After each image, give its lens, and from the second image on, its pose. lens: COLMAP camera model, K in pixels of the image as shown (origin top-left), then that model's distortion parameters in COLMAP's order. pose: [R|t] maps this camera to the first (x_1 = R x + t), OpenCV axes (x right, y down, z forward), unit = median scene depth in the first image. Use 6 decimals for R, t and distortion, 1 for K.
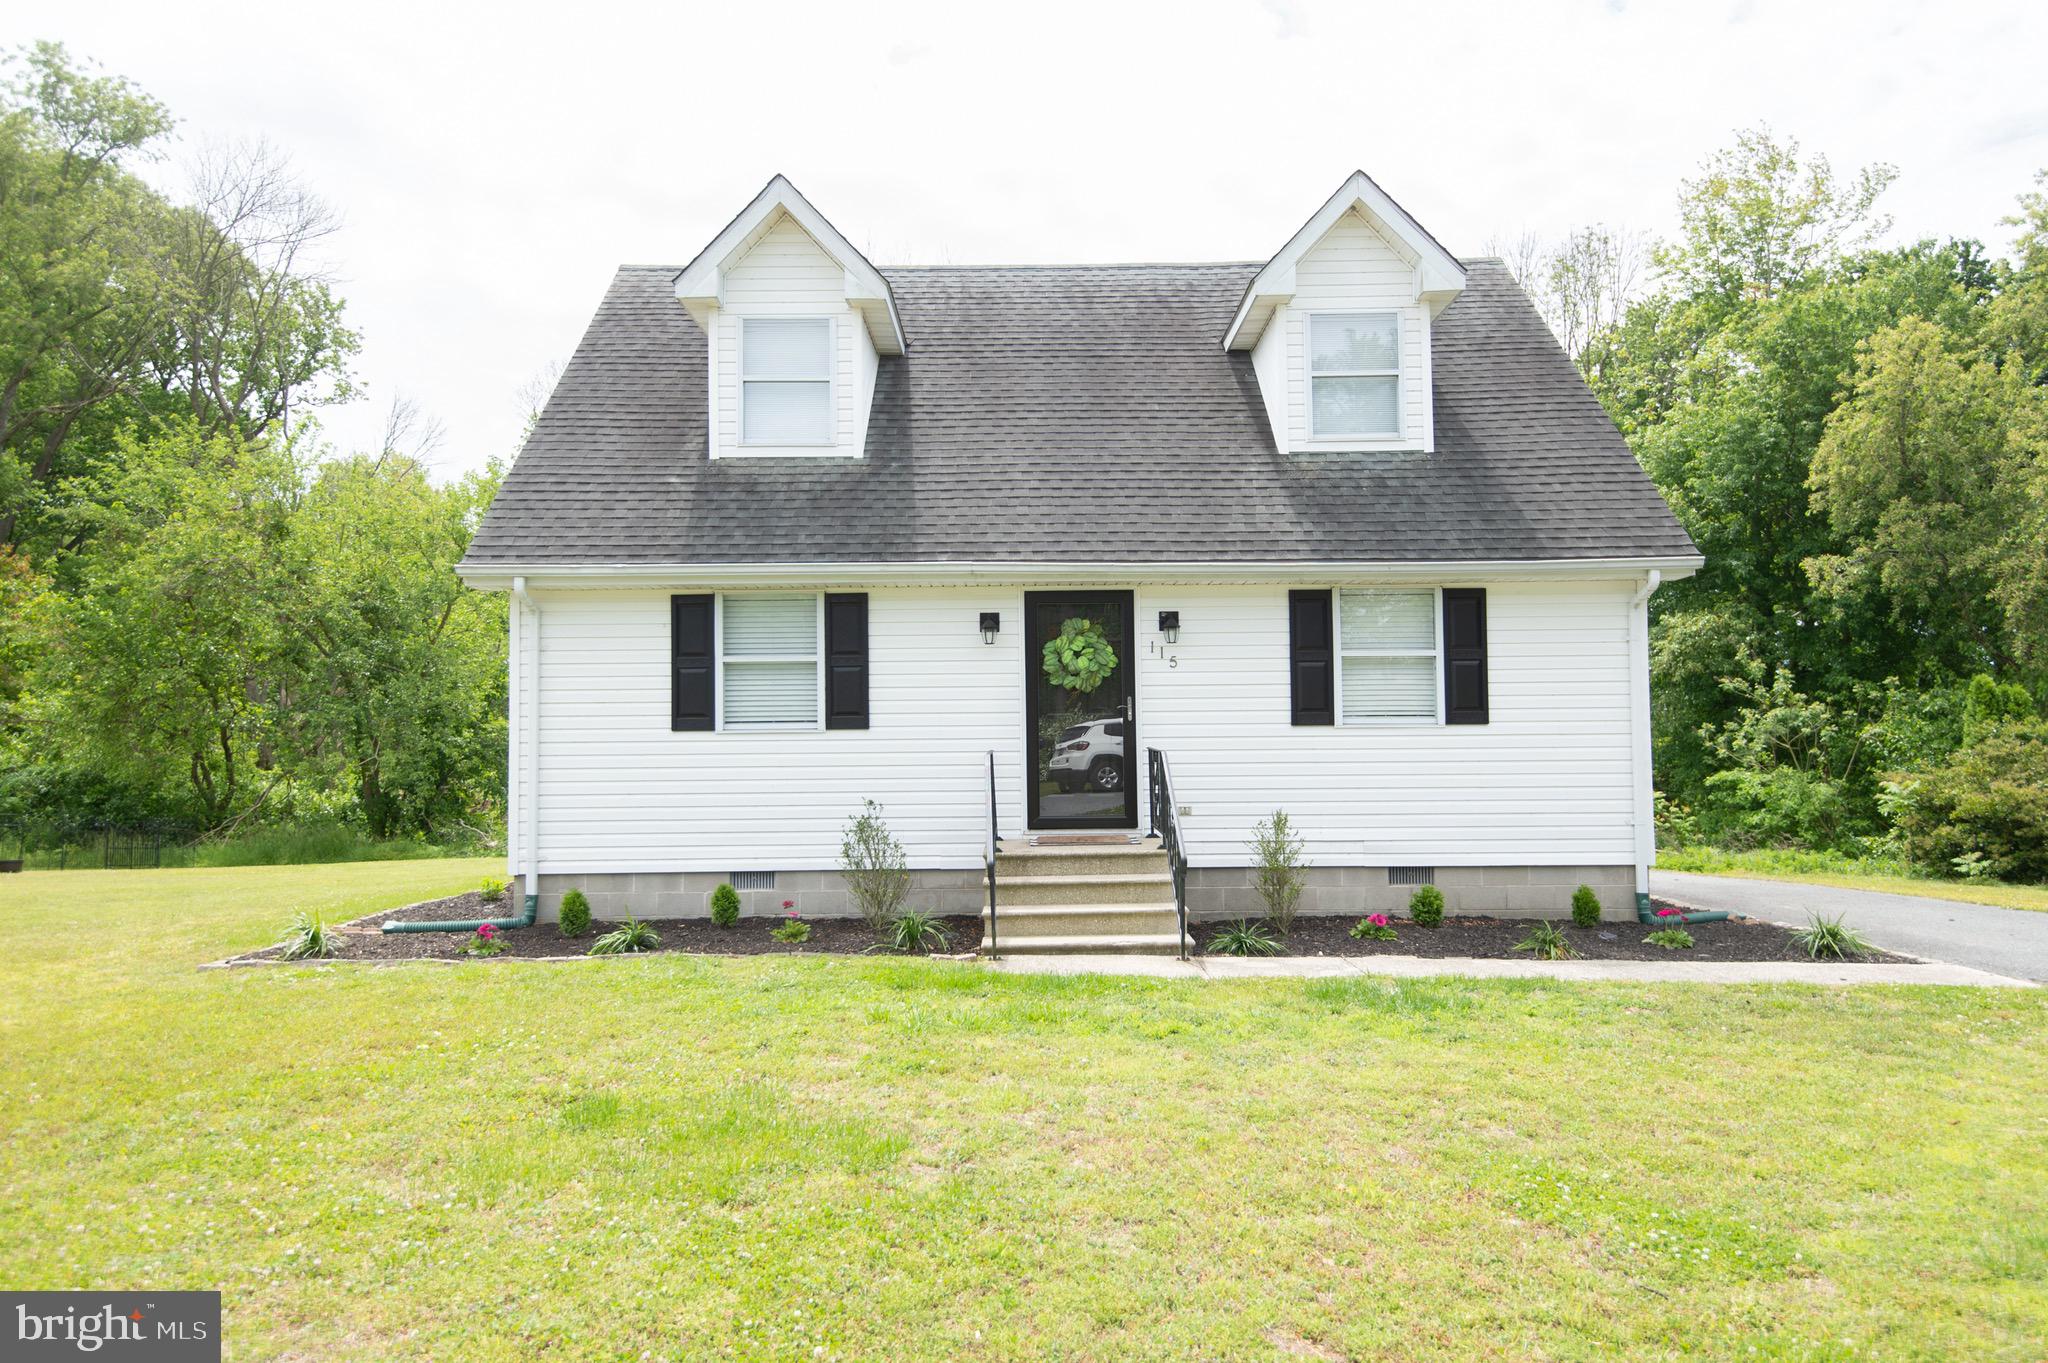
lens RADIAL K [[1139.4, 0, 1022.8], [0, 1139.4, 716.6], [0, 0, 1]] dist [0.028552, -0.018472]
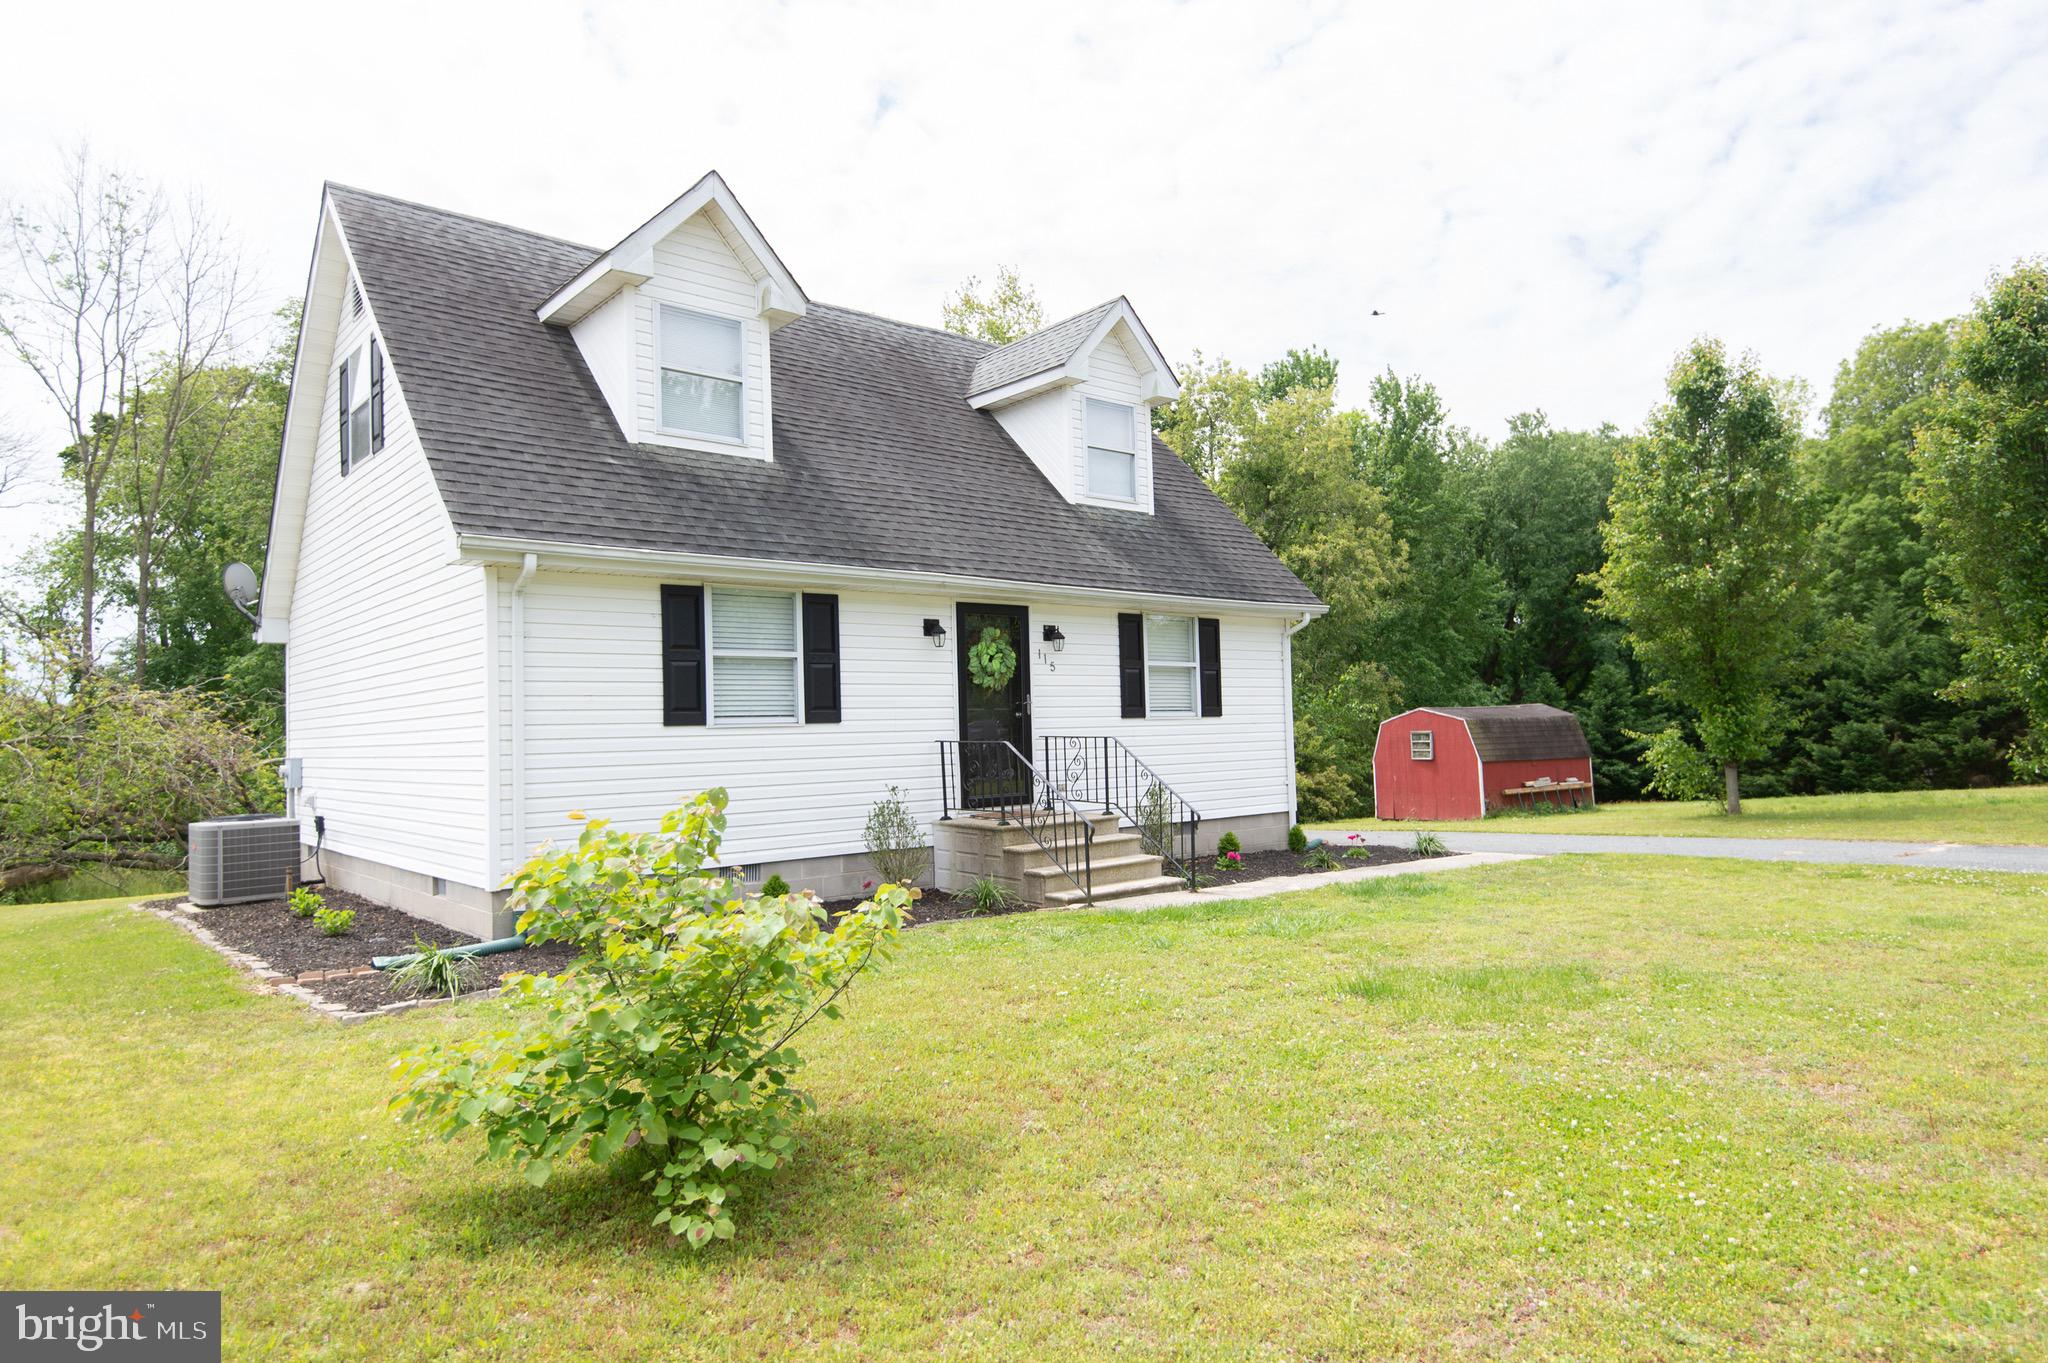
lens RADIAL K [[1222.6, 0, 1024.0], [0, 1222.6, 681.5], [0, 0, 1]] dist [0.033240, -0.024358]
pose [[0.769009, 0.016181, 0.639033, -0.731298], [0.002843, 0.999583, -0.028731, 0.005911], [-0.639232, 0.023911, 0.768642, 0.010362]]
